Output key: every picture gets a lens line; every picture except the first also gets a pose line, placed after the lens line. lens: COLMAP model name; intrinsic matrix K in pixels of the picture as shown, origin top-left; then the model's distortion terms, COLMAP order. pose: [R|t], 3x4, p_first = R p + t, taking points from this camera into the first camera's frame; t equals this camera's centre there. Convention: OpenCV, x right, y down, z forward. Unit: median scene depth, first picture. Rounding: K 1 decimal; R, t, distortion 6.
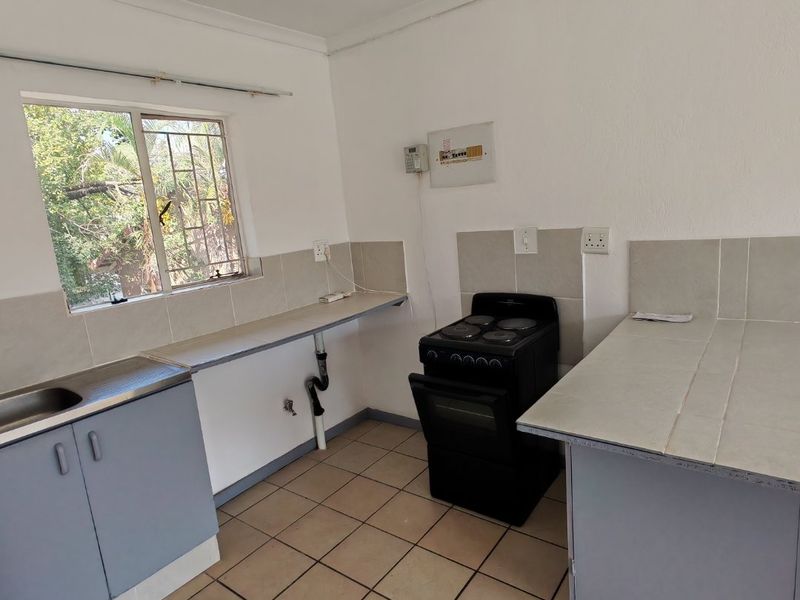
lens RADIAL K [[490.5, 0, 397.8], [0, 490.5, 297.1], [0, 0, 1]] dist [-0.004499, 0.003924]
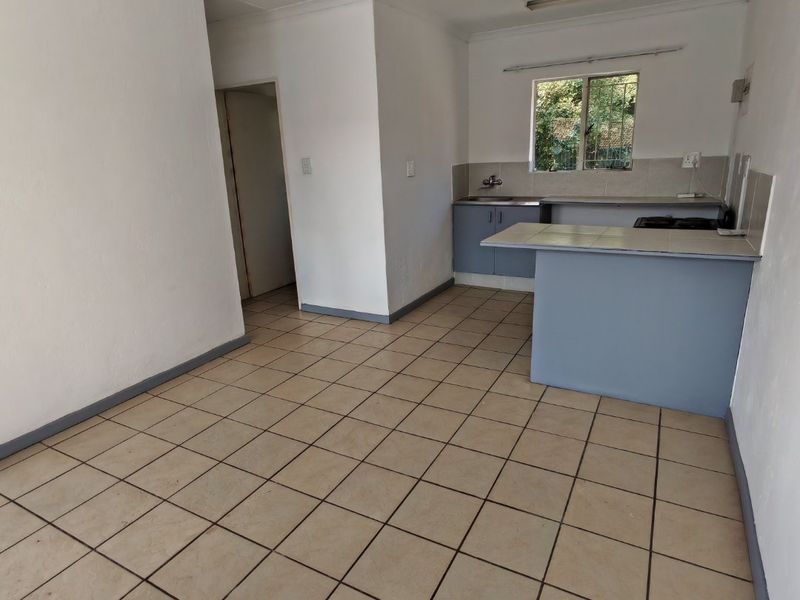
lens RADIAL K [[490.5, 0, 398.8], [0, 490.5, 300.1], [0, 0, 1]] dist [-0.004499, 0.003924]
pose [[0.152915, 0.360118, -0.920289, 1.271222], [-0.163984, 0.927577, 0.335723, -0.063378], [0.974539, 0.099576, 0.200894, -0.052708]]
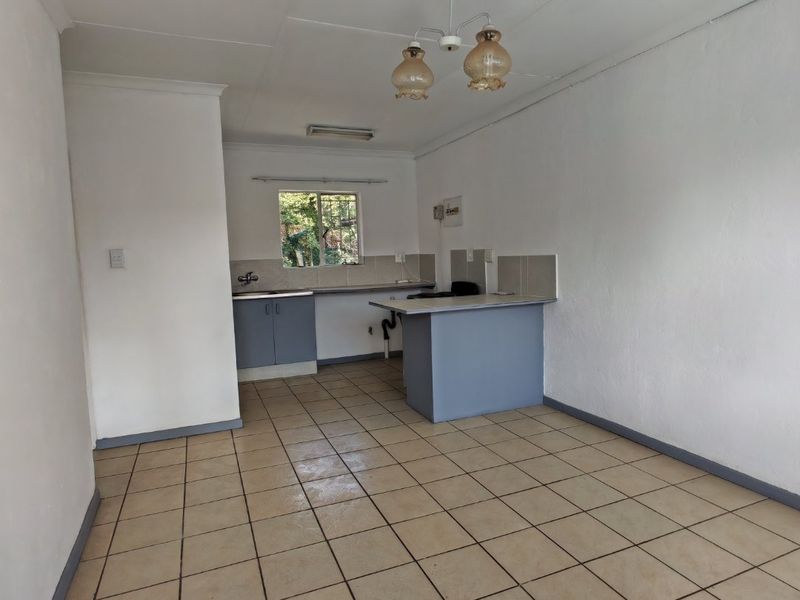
lens RADIAL K [[490.5, 0, 400.6], [0, 490.5, 300.0], [0, 0, 1]] dist [-0.004499, 0.003924]
pose [[0.866922, 0.108379, -0.486519, 0.909689], [-0.138339, 0.990045, -0.025958, 0.140355], [0.478862, 0.089808, 0.873284, -0.769341]]
